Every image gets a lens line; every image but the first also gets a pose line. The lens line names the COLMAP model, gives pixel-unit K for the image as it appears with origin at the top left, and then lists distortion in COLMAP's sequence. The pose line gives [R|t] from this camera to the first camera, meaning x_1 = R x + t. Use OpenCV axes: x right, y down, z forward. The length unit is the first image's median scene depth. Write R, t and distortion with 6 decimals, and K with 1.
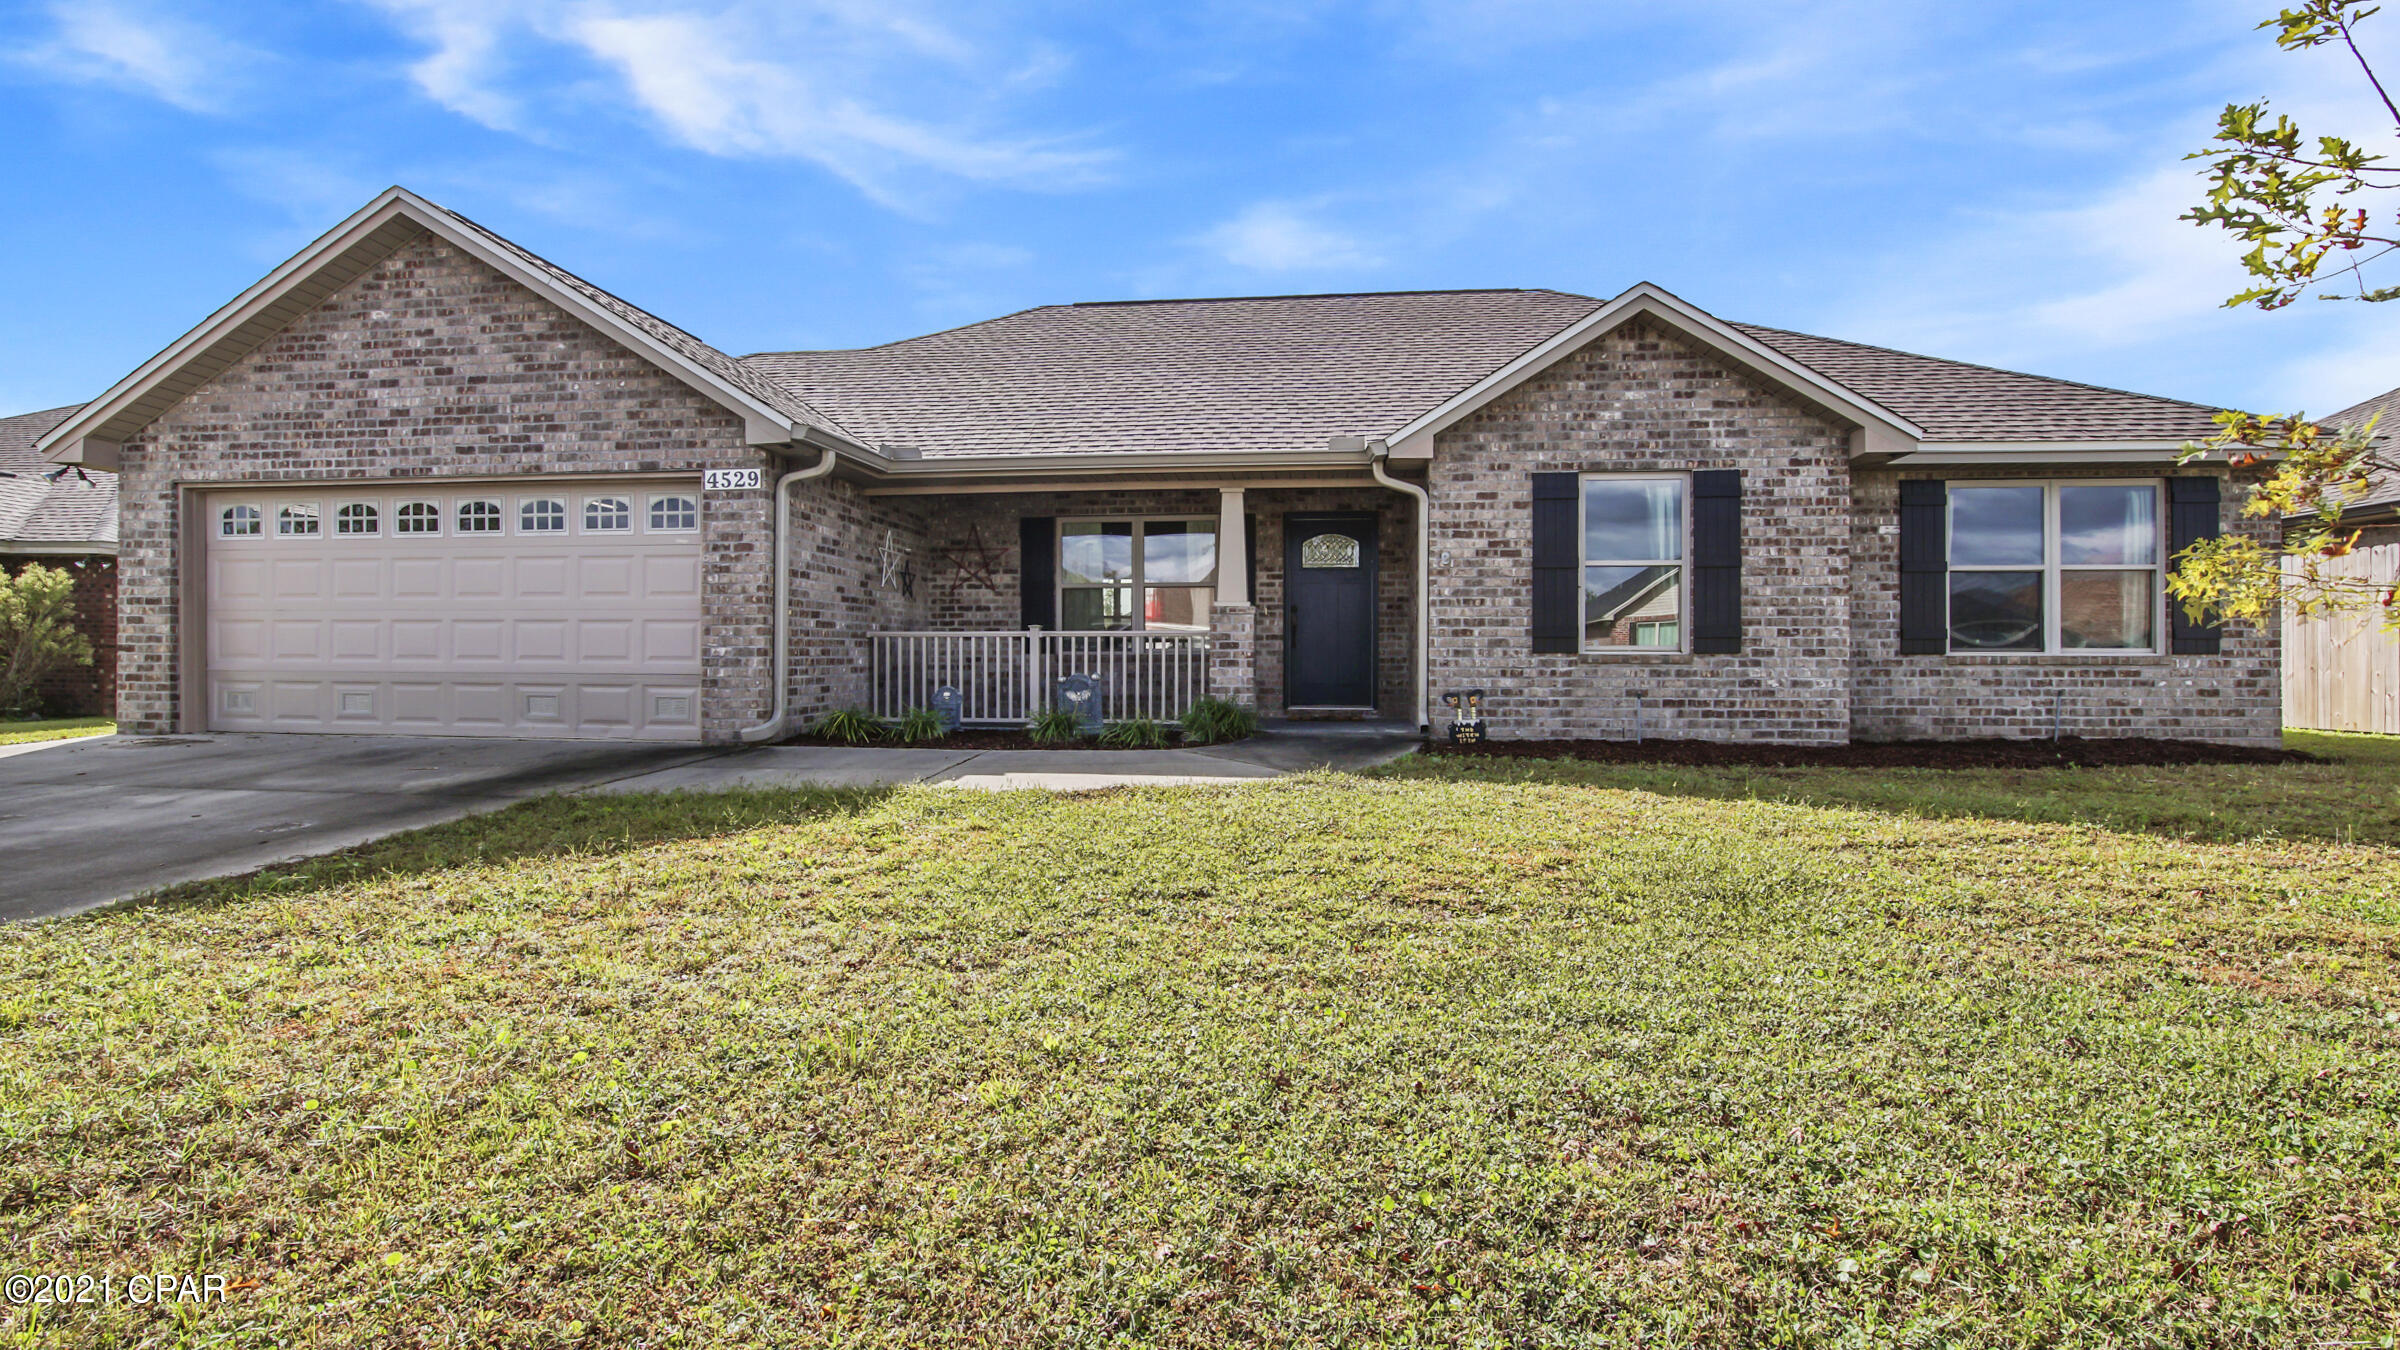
lens RADIAL K [[1068.4, 0, 1253.4], [0, 1068.4, 645.6], [0, 0, 1]] dist [-0.017224, 0.001065]
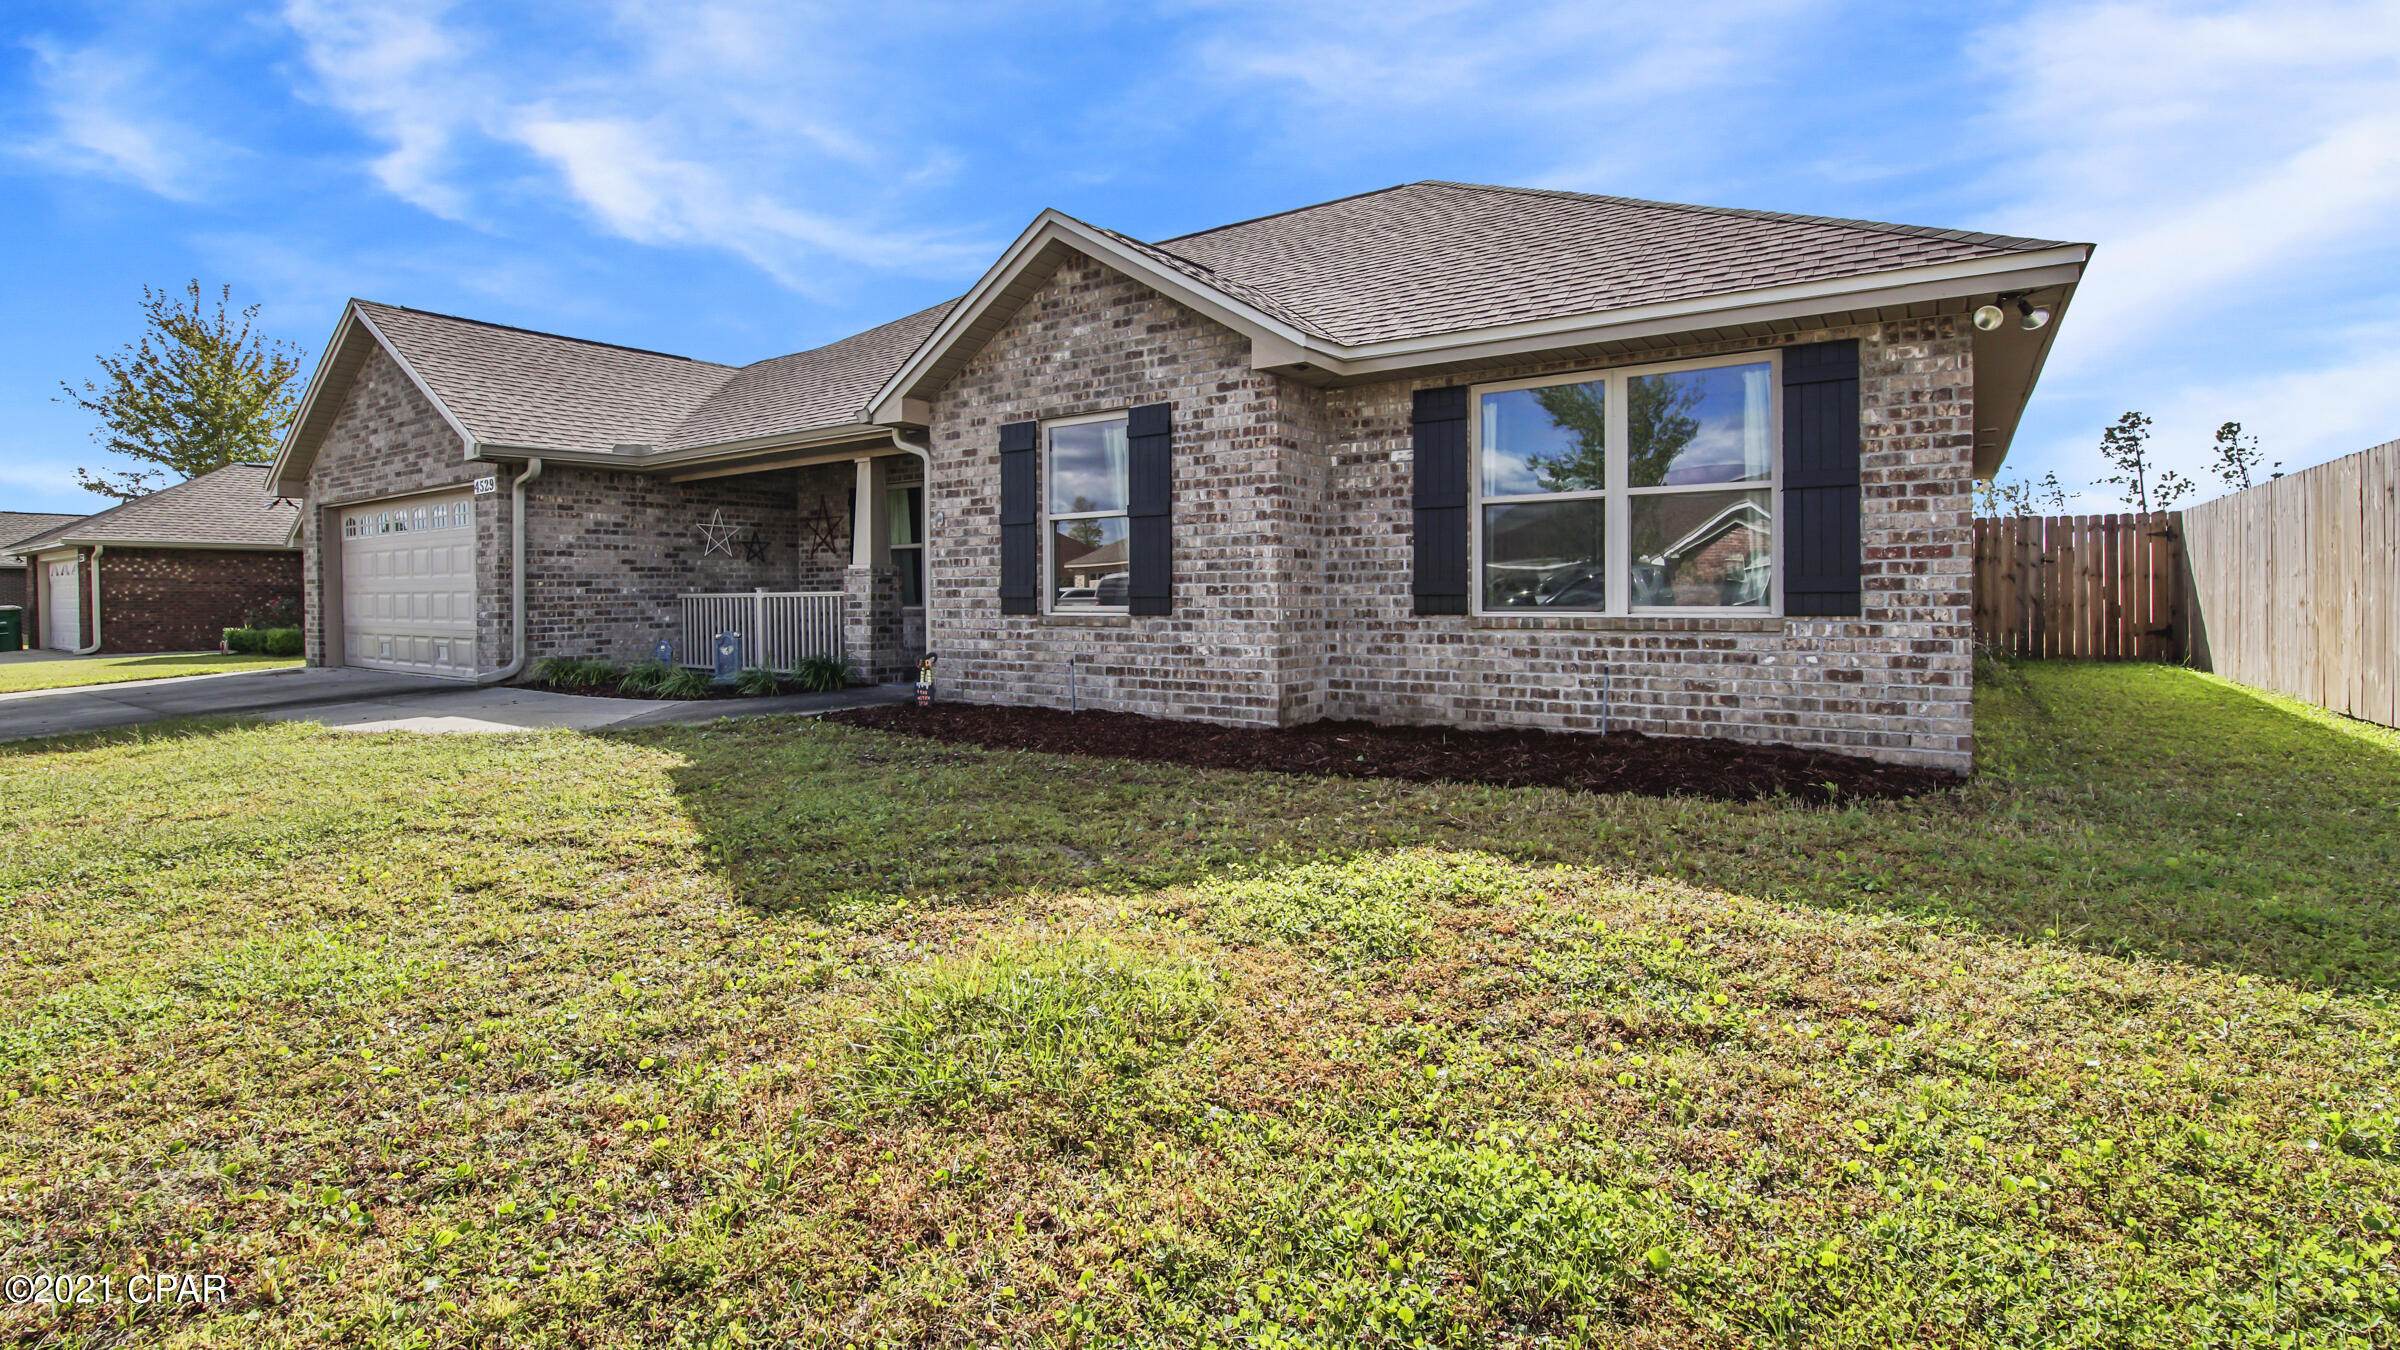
lens RADIAL K [[1068.4, 0, 1288.4], [0, 1068.4, 582.5], [0, 0, 1]] dist [-0.017224, 0.001065]
pose [[0.884126, -0.013269, -0.467060, 0.889732], [0.015064, 0.999887, 0.000110, -0.016826], [0.467006, -0.007133, 0.884226, 0.262496]]
